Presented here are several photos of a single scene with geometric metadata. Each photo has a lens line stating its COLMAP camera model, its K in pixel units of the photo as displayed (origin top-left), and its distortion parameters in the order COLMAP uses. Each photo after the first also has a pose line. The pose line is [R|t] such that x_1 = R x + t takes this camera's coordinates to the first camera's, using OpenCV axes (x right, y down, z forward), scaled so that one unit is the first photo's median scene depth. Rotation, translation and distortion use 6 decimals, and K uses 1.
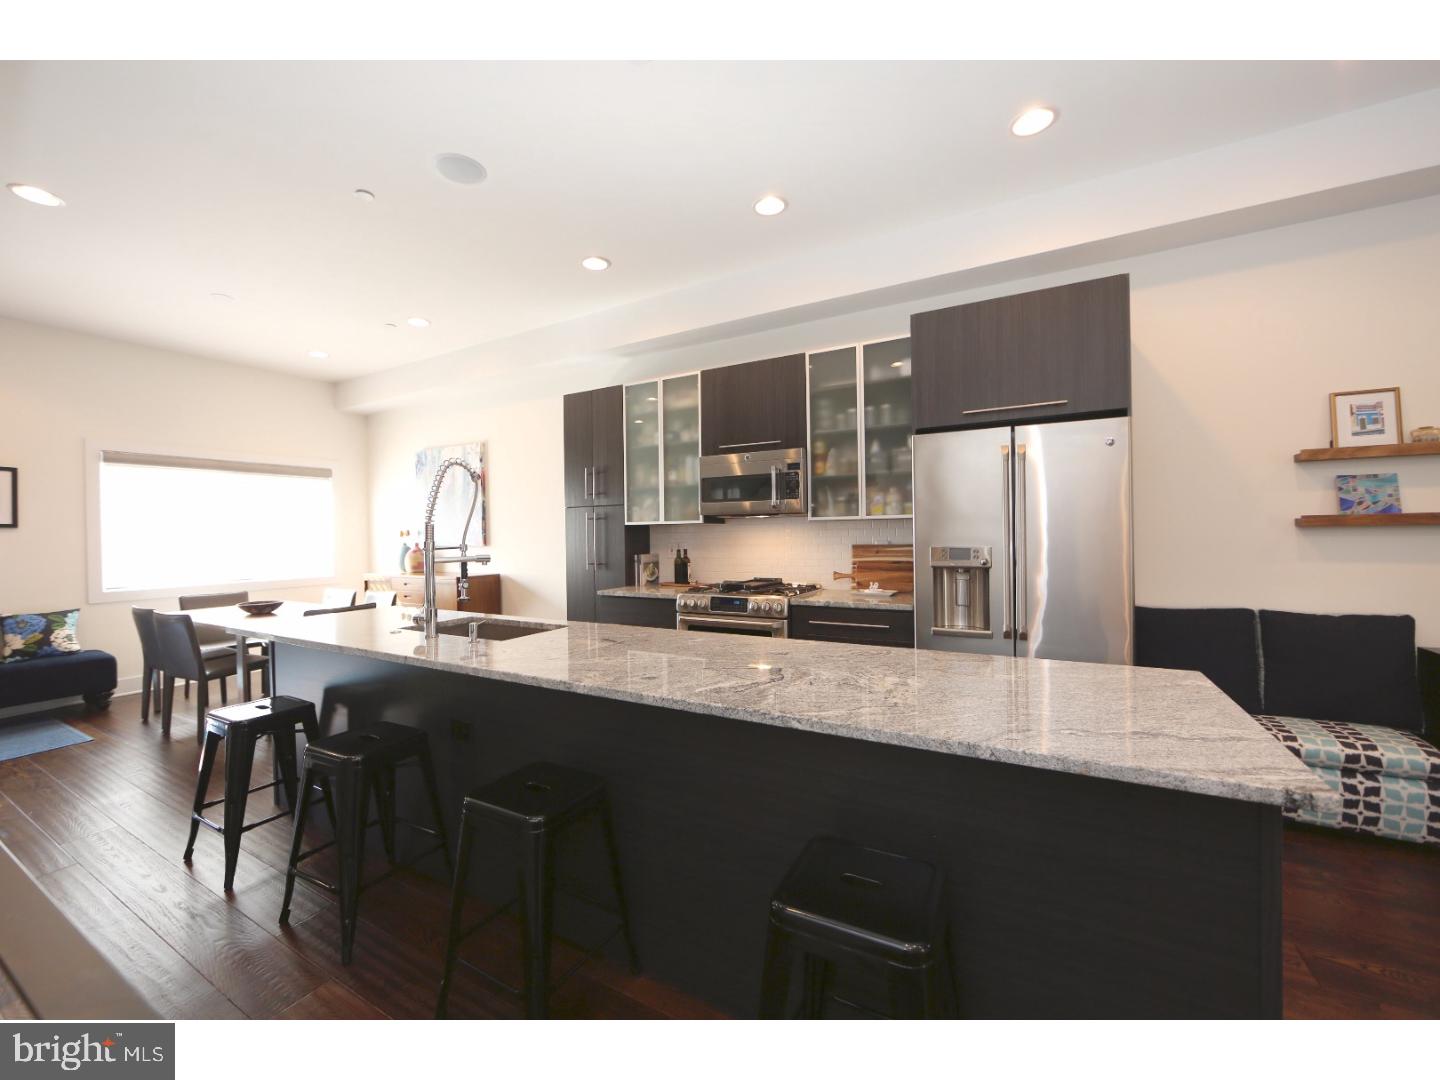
lens RADIAL K [[581.5, 0, 710.2], [0, 581.5, 534.6], [0, 0, 1]] dist [-0.001481, 0.000226]
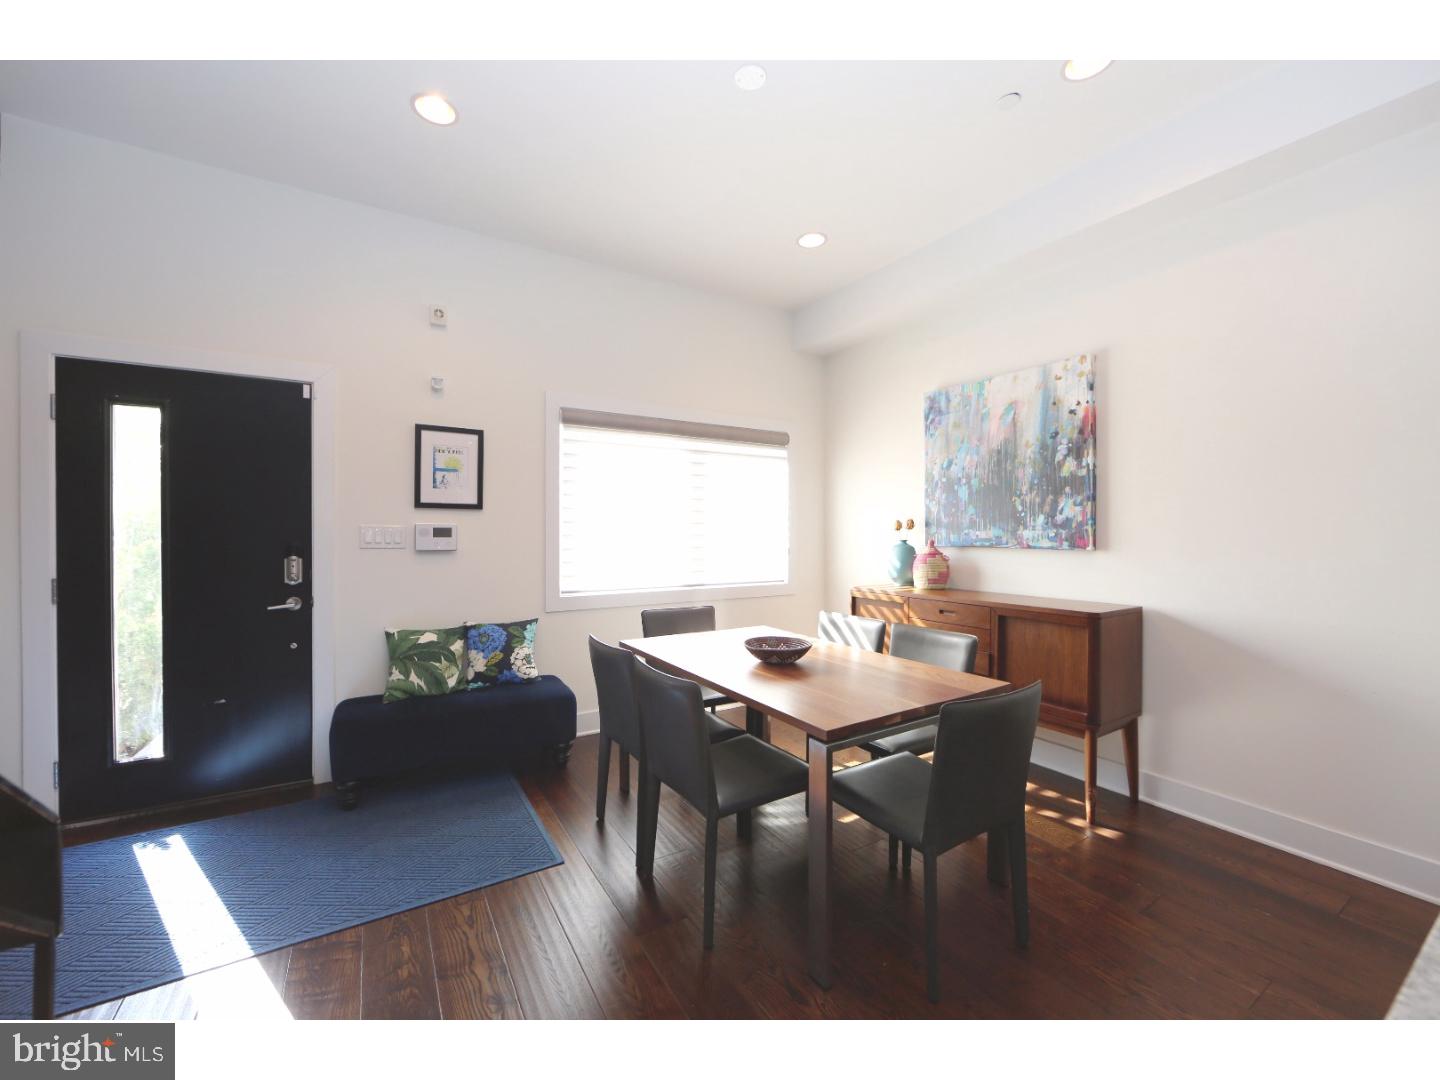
lens RADIAL K [[566.4, 0, 689.2], [0, 566.4, 536.4], [0, 0, 1]] dist [-0.016102, 0.000096]
pose [[0.865386, 0.022537, -0.500599, -0.572071], [-0.019677, 0.999746, 0.010993, 0.010383], [0.500720, 0.000337, 0.865609, 0.482385]]
